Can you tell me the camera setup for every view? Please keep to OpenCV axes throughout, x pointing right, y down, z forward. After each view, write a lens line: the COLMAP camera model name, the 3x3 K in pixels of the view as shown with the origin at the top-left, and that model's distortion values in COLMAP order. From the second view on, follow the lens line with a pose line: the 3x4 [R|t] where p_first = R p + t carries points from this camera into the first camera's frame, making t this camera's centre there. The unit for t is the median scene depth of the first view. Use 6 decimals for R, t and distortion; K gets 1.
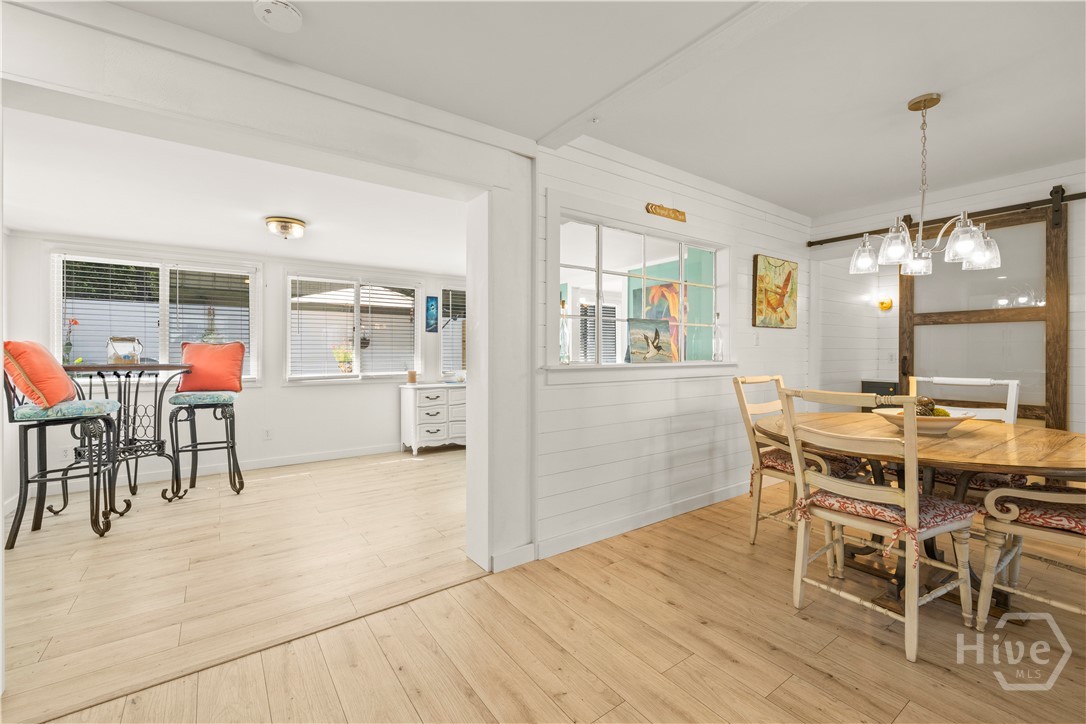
lens RADIAL K [[453.9, 0, 544.4], [0, 453.9, 356.1], [0, 0, 1]] dist [-0.000409, -0.000461]
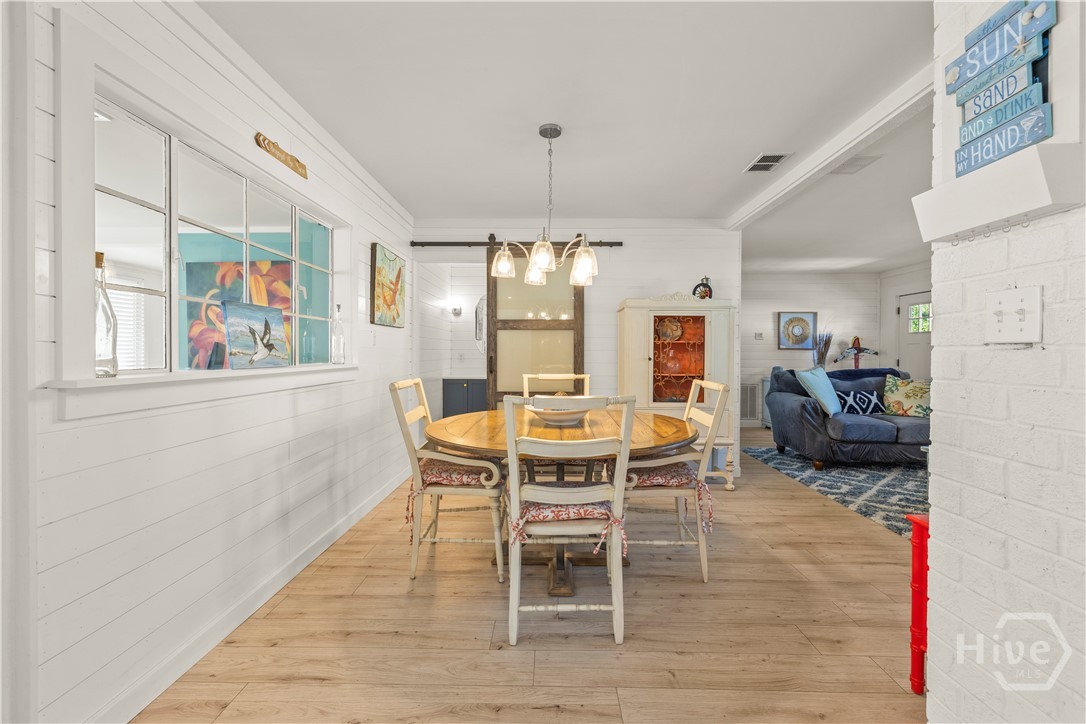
lens RADIAL K [[453.9, 0, 544.4], [0, 453.9, 356.1], [0, 0, 1]] dist [-0.000409, -0.000461]
pose [[0.593521, -0.006946, 0.804789, -0.062530], [0.008427, 0.999962, 0.002416, -0.001520], [-0.804775, 0.005348, 0.593556, 0.246586]]
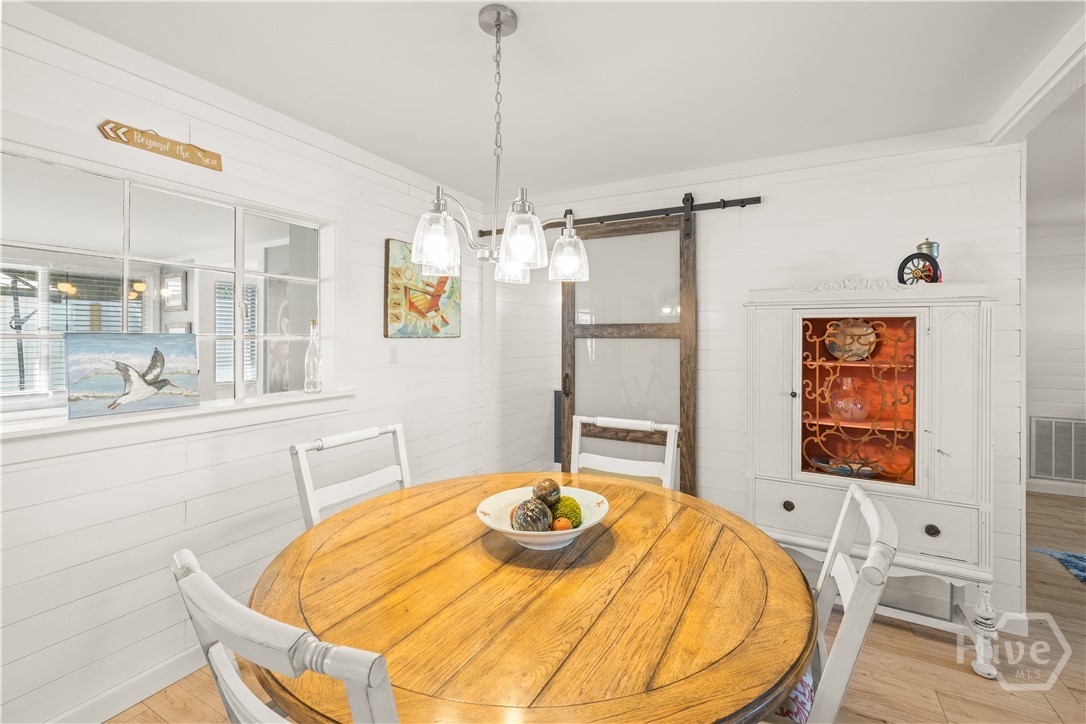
lens RADIAL K [[466.3, 0, 541.5], [0, 466.3, 336.2], [0, 0, 1]] dist [-0.001093, -0.000087]
pose [[0.899272, 0.004049, 0.437372, 0.433803], [0.001610, 0.999920, -0.012568, -0.070183], [-0.437388, 0.012006, 0.899193, 0.269839]]
